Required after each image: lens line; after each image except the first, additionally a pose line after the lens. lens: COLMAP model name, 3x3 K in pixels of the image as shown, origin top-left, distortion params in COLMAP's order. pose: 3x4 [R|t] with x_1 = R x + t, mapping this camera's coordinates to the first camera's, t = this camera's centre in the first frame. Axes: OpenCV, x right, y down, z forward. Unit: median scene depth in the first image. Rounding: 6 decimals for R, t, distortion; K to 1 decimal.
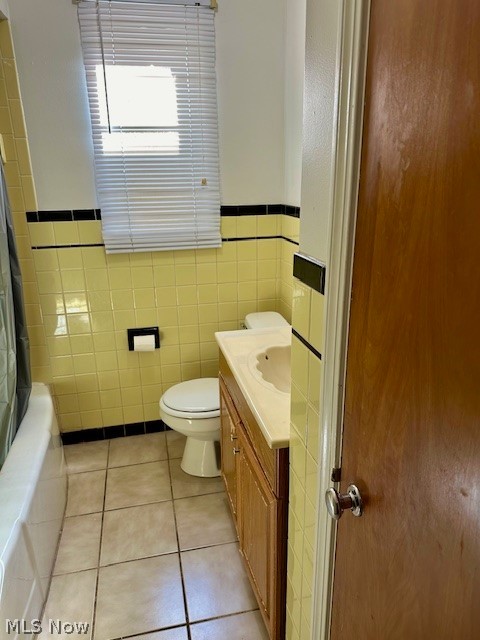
lens RADIAL K [[443.2, 0, 236.6], [0, 443.2, 318.4], [0, 0, 1]] dist [0.036442, -0.059084]
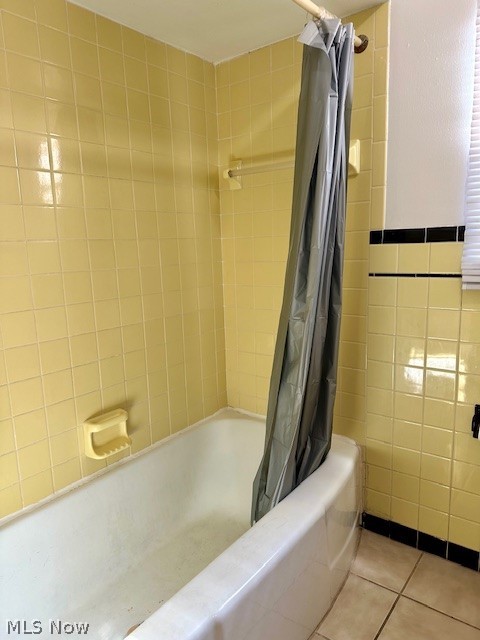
lens RADIAL K [[443.2, 0, 236.6], [0, 443.2, 318.4], [0, 0, 1]] dist [0.036442, -0.059084]
pose [[0.632526, 0.130622, -0.763445, 0.019284], [-0.221379, 0.975047, -0.016590, -0.012402], [0.742227, 0.179504, 0.645660, 0.302517]]
